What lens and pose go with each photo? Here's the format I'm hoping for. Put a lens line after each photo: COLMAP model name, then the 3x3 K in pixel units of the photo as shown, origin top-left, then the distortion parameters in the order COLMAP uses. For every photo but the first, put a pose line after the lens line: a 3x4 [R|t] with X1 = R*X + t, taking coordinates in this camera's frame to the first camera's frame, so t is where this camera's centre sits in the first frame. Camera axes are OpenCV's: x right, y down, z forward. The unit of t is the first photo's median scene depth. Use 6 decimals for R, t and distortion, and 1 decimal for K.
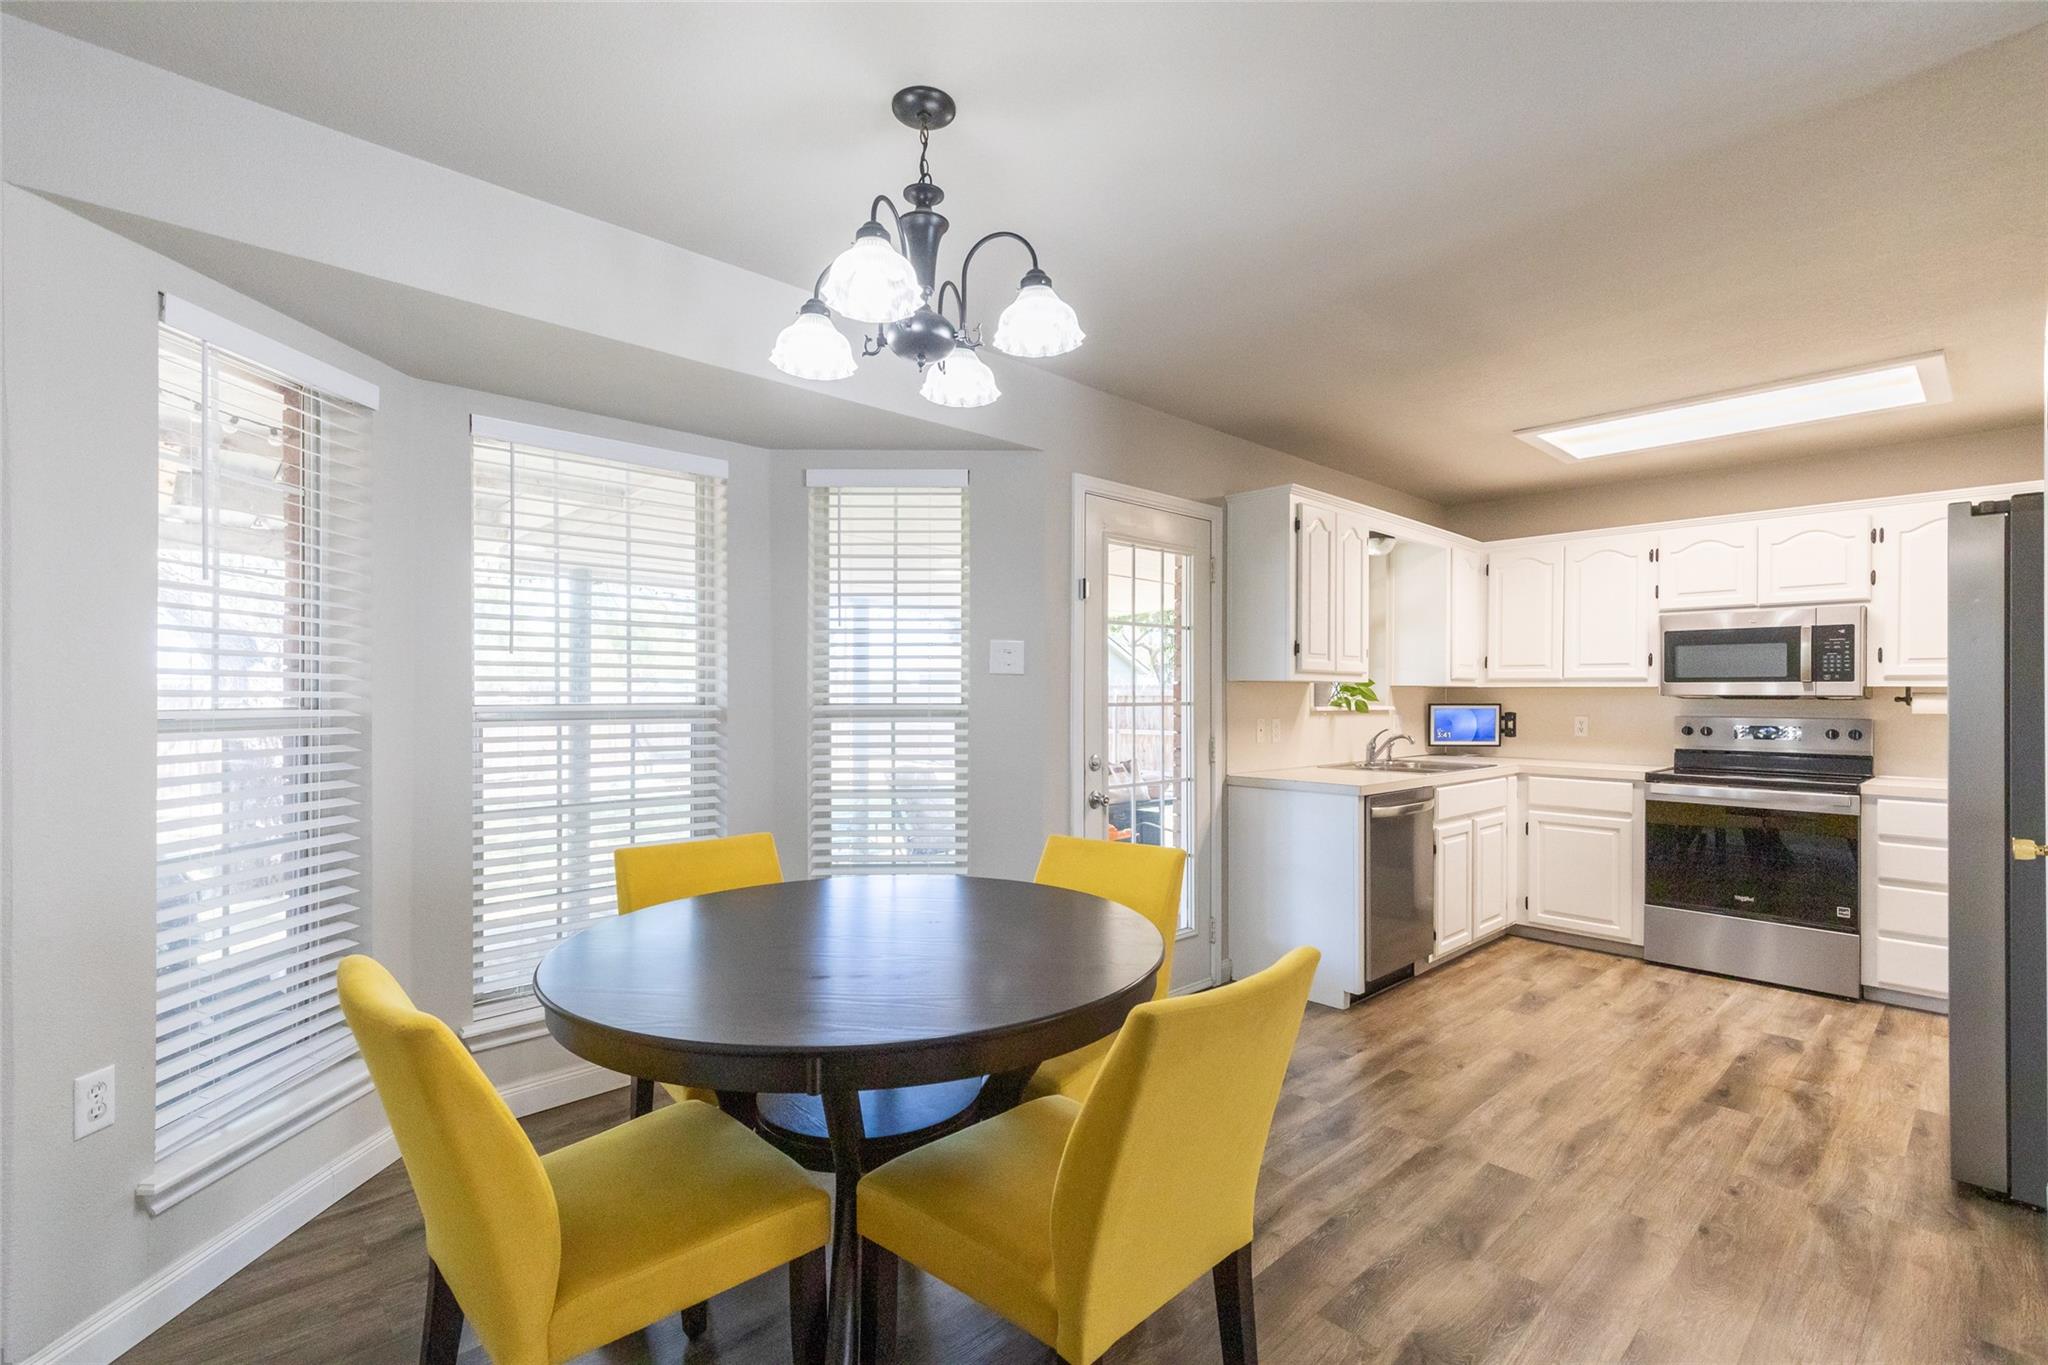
lens RADIAL K [[927.6, 0, 1012.7], [0, 927.6, 691.2], [0, 0, 1]] dist [-0.002185, -0.000317]
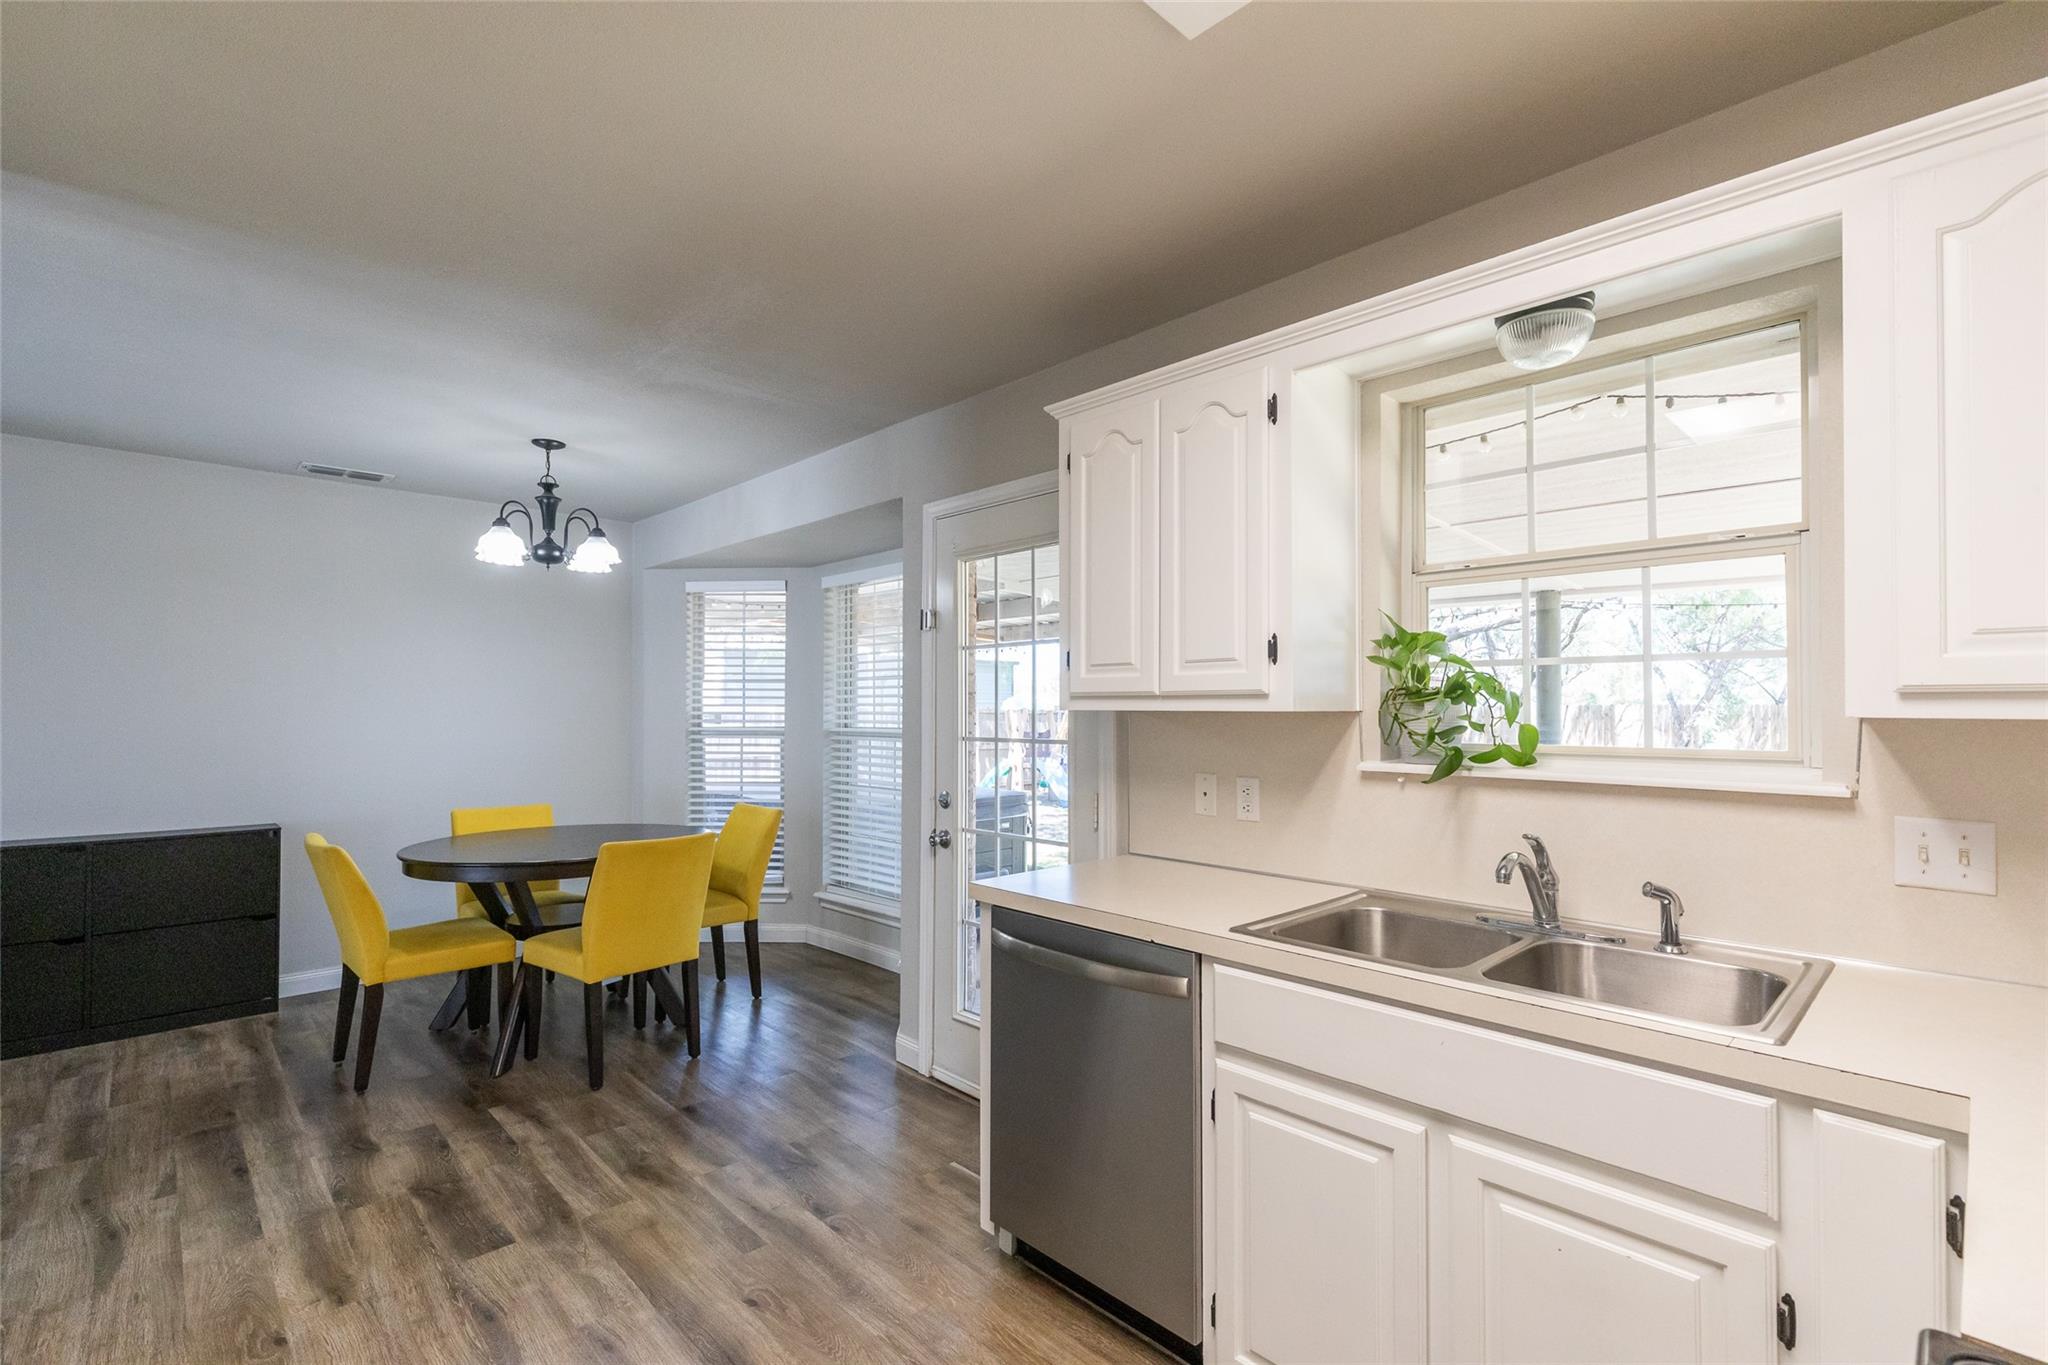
lens RADIAL K [[927.6, 0, 1012.9], [0, 927.6, 686.0], [0, 0, 1]] dist [-0.002185, -0.000317]
pose [[0.010074, -0.027721, -0.999565, 1.479824], [-0.003395, 0.999609, -0.027756, -0.017103], [0.999943, 0.003673, 0.009975, 1.511483]]
